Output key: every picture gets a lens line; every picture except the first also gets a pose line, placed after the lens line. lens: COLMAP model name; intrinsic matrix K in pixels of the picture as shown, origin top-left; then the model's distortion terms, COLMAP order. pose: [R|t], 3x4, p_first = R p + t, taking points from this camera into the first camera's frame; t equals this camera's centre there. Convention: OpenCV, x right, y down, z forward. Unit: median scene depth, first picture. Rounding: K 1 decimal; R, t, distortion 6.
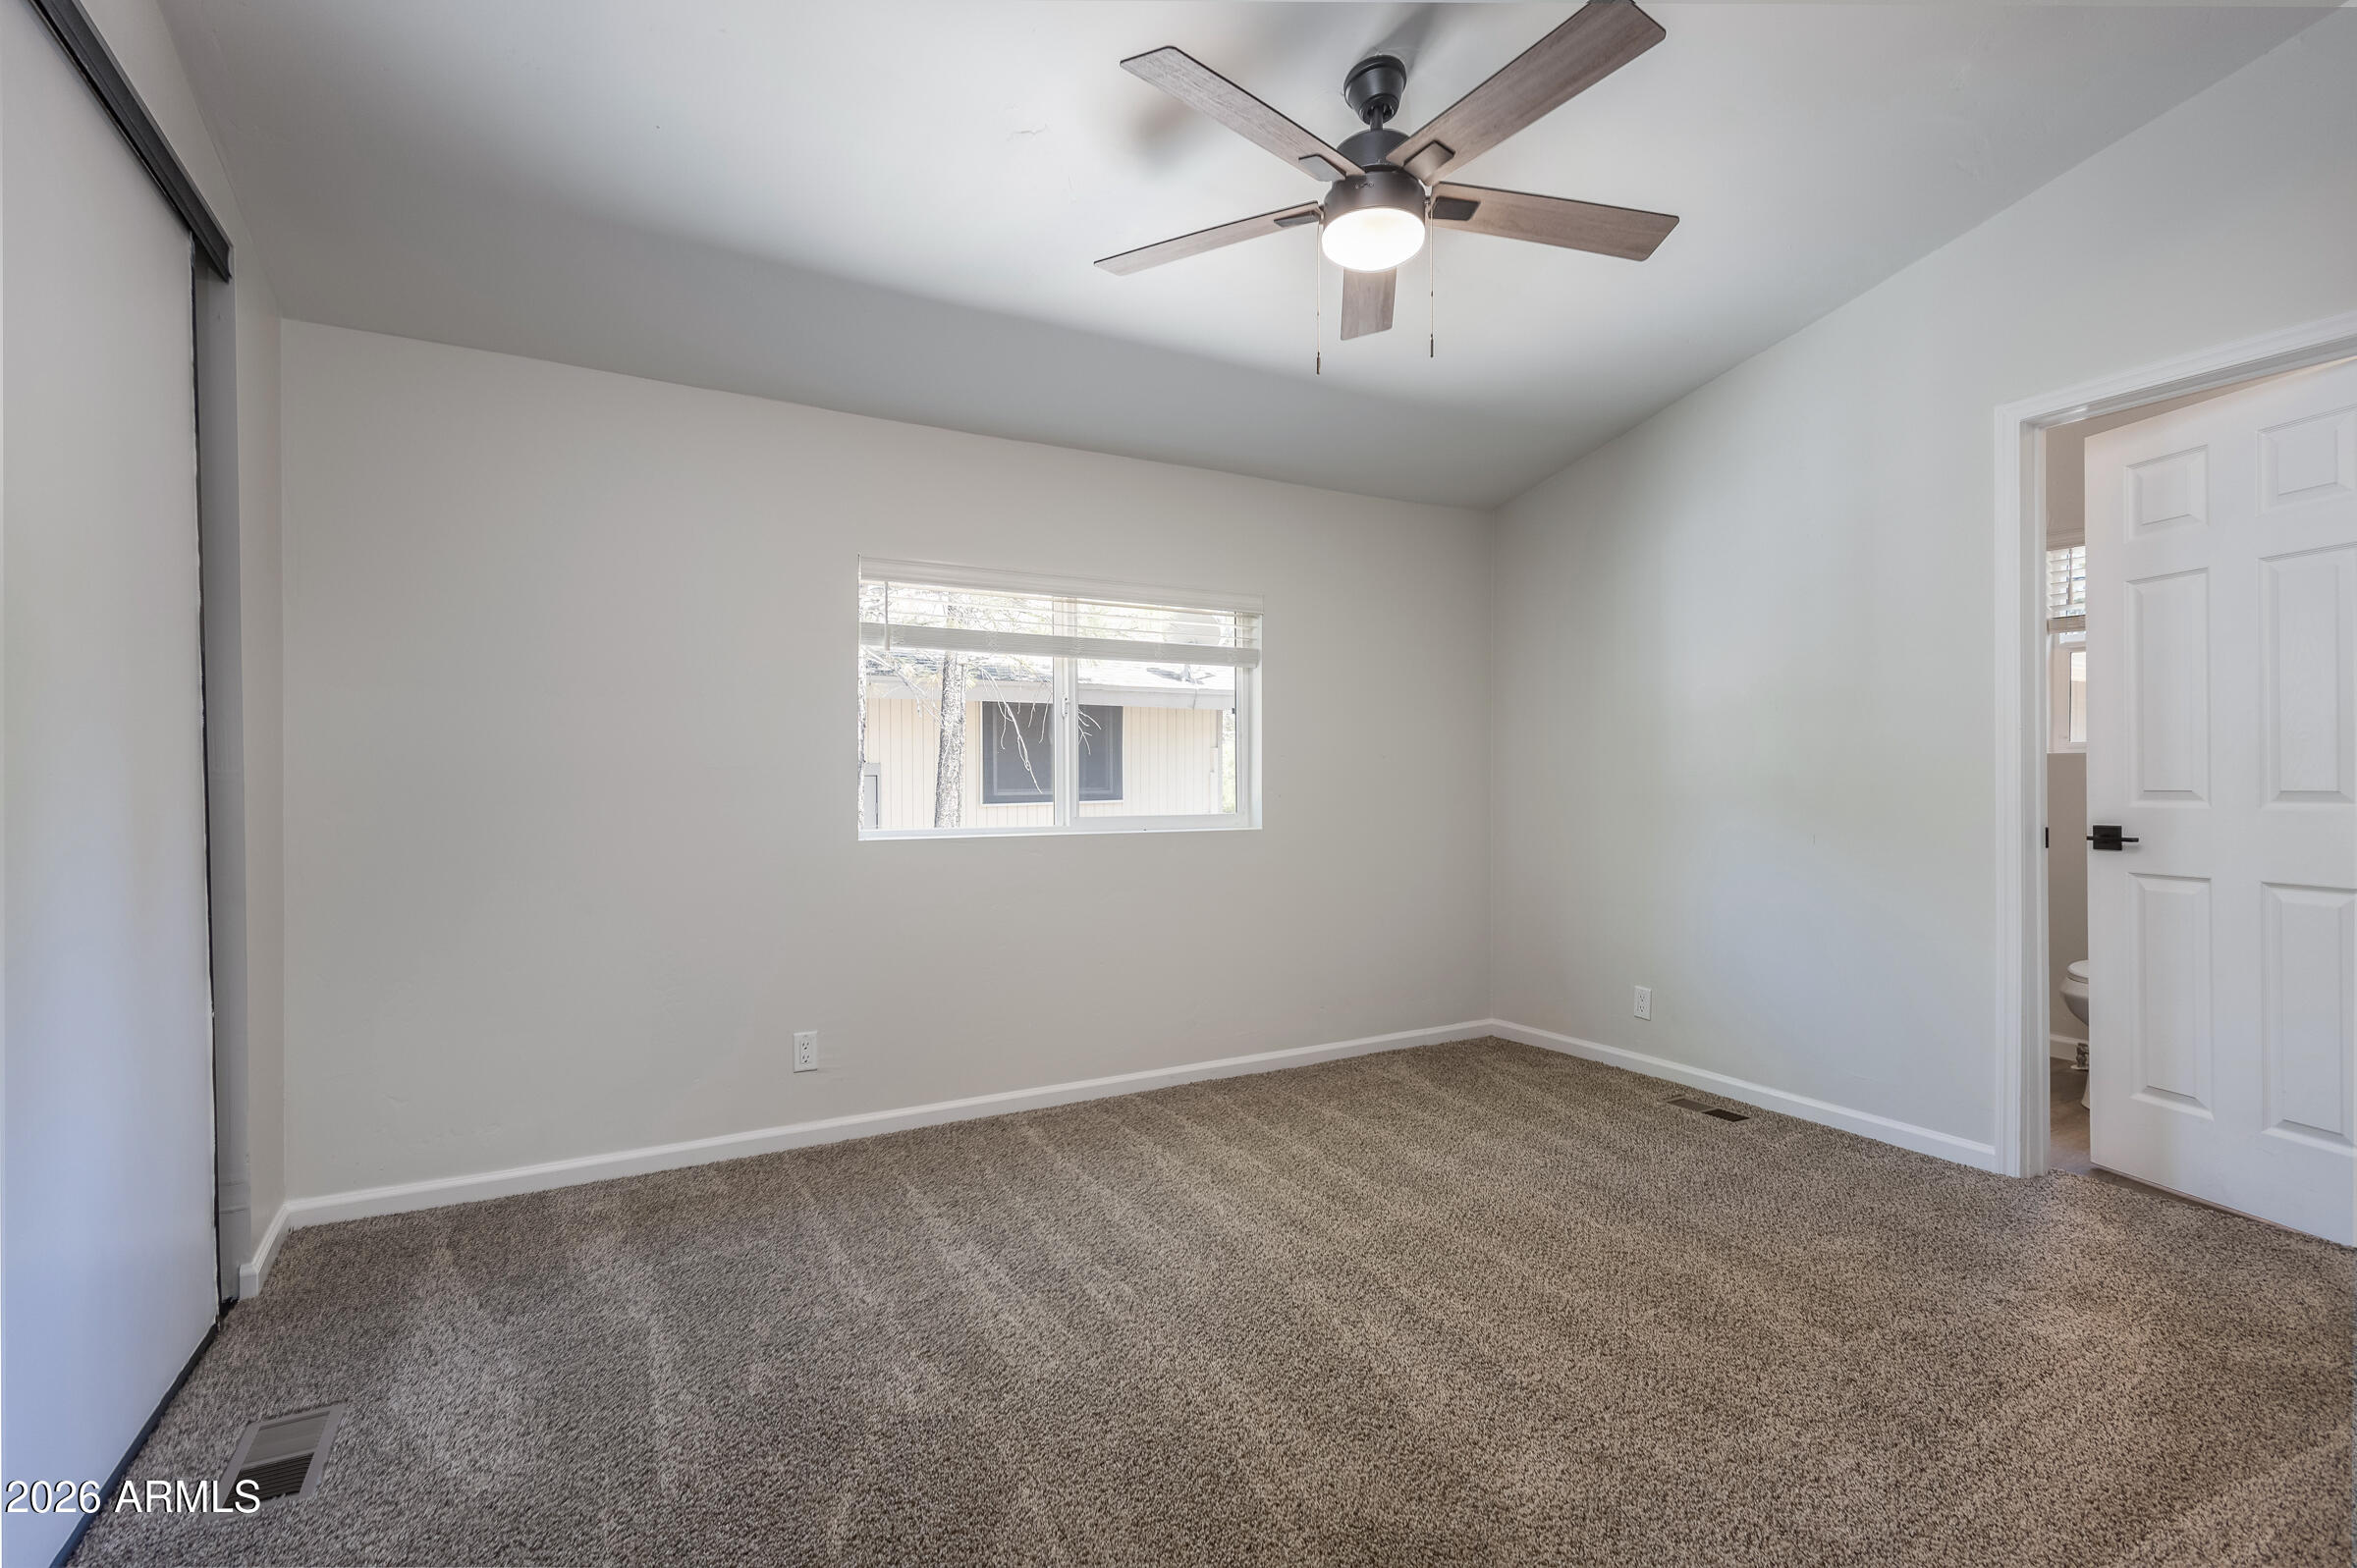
lens RADIAL K [[1097.1, 0, 1168.8], [0, 1097.1, 772.1], [0, 0, 1]] dist [0.015077, 0.000054]
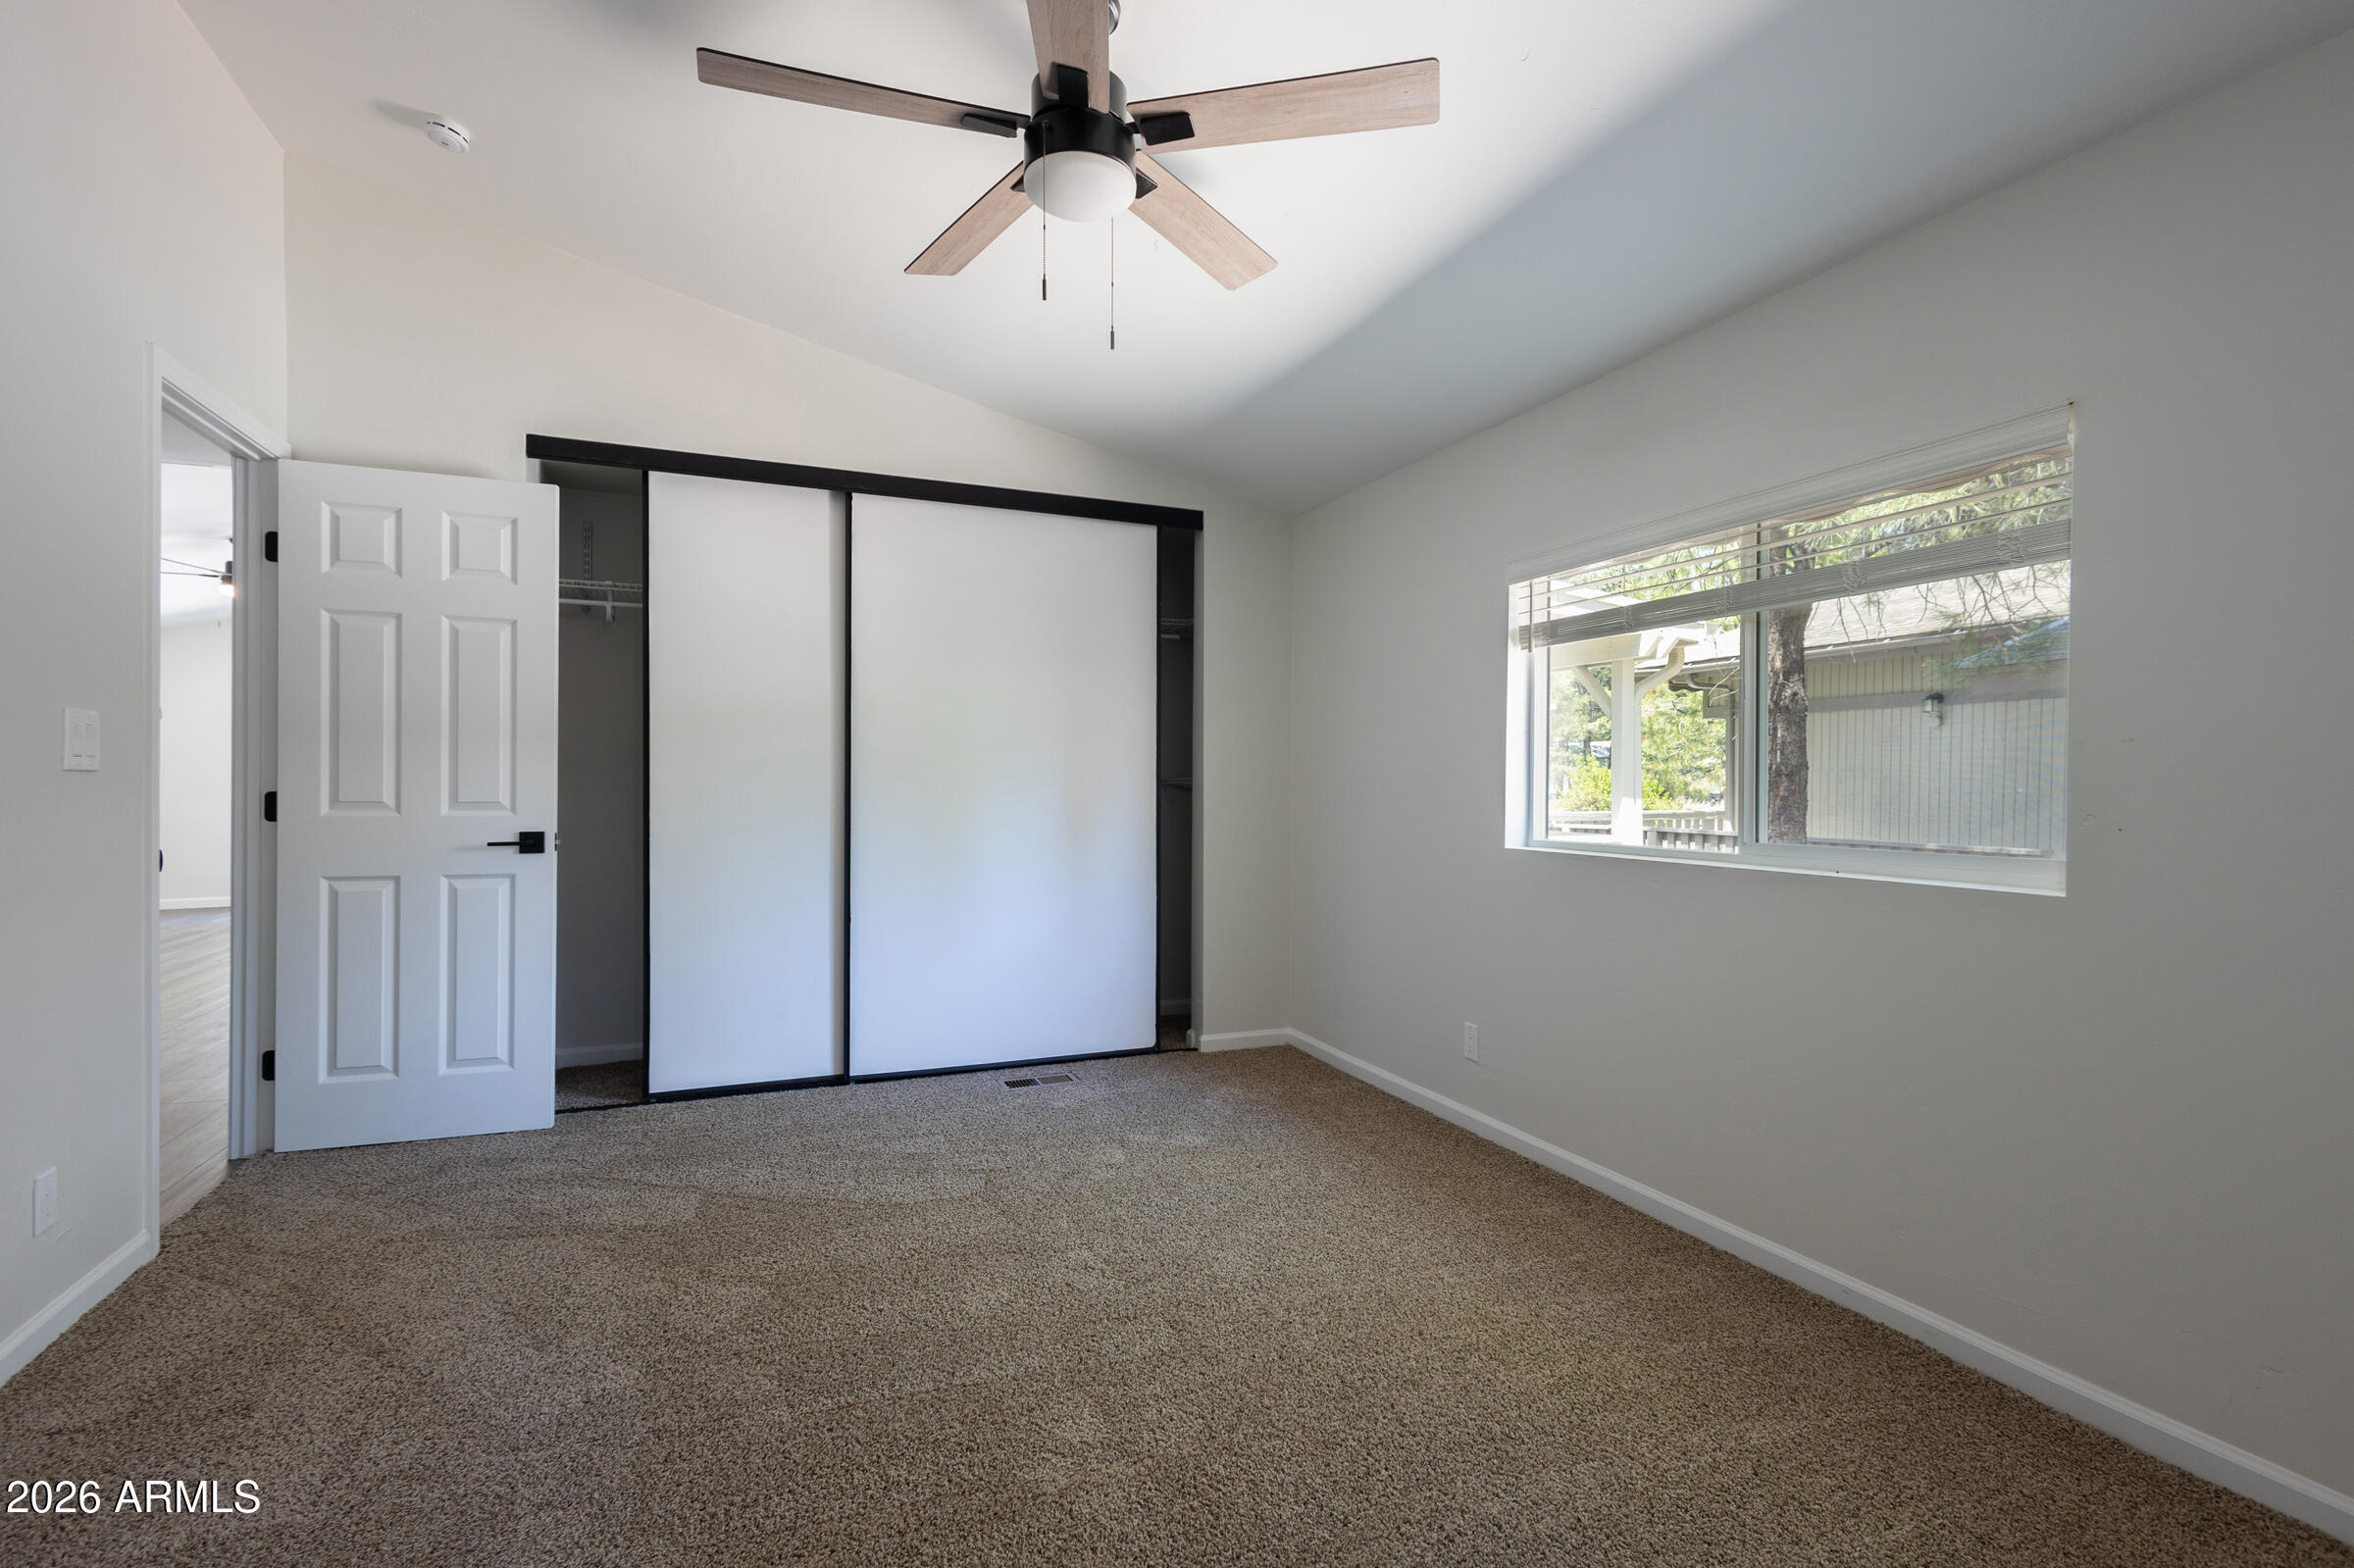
lens RADIAL K [[1095.7, 0, 1167.3], [0, 1095.7, 772.1], [0, 0, 1]] dist [0.015077, 0.000054]
pose [[-0.100523, 0.002692, -0.994931, 0.726648], [-0.006993, 0.999970, 0.003412, -0.007079], [0.994910, 0.007301, -0.100501, 0.781822]]
